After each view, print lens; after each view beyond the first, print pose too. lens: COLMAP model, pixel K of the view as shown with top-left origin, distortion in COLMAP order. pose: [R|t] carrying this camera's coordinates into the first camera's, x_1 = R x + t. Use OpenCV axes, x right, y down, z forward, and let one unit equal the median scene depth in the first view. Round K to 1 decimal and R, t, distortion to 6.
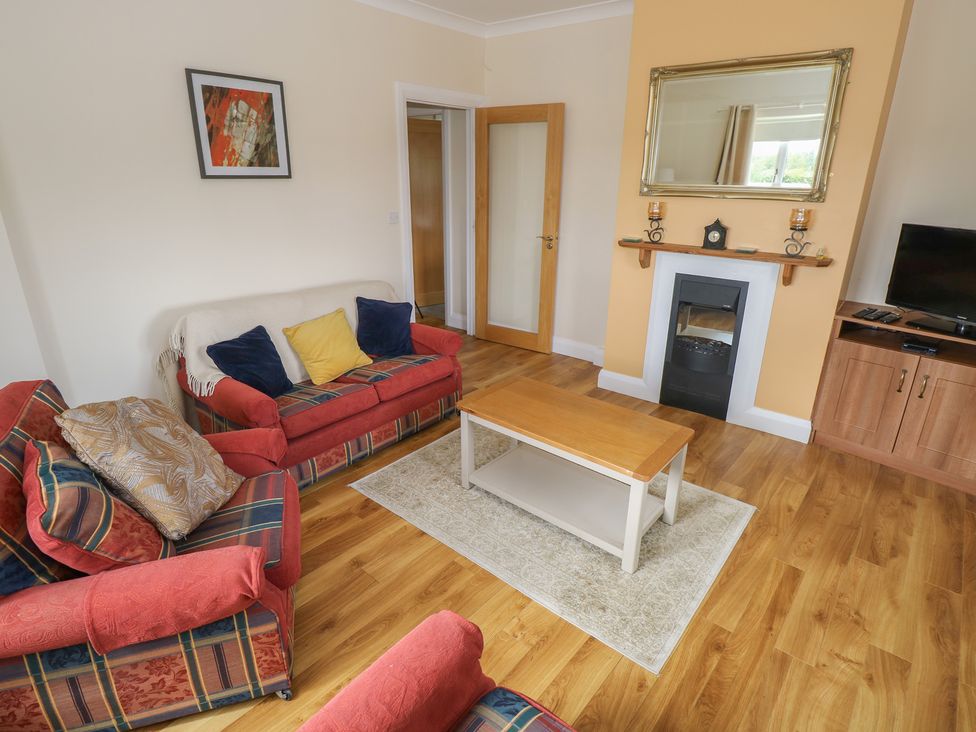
lens RADIAL K [[532.2, 0, 491.8], [0, 532.2, 355.7], [0, 0, 1]] dist [0.000498, -0.013111]
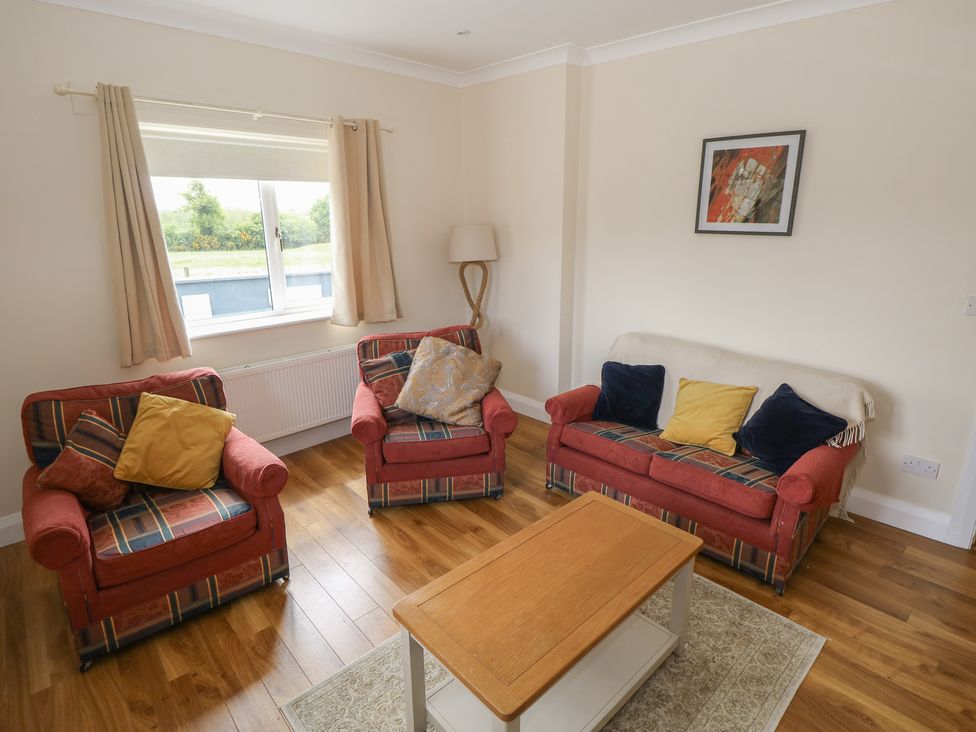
lens RADIAL K [[532.2, 0, 491.8], [0, 532.2, 355.7], [0, 0, 1]] dist [0.000498, -0.013111]
pose [[-0.127667, 0.248976, -0.960058, 0.643373], [-0.327989, 0.902920, 0.277774, -0.261580], [0.936015, 0.350351, -0.033611, 0.702859]]
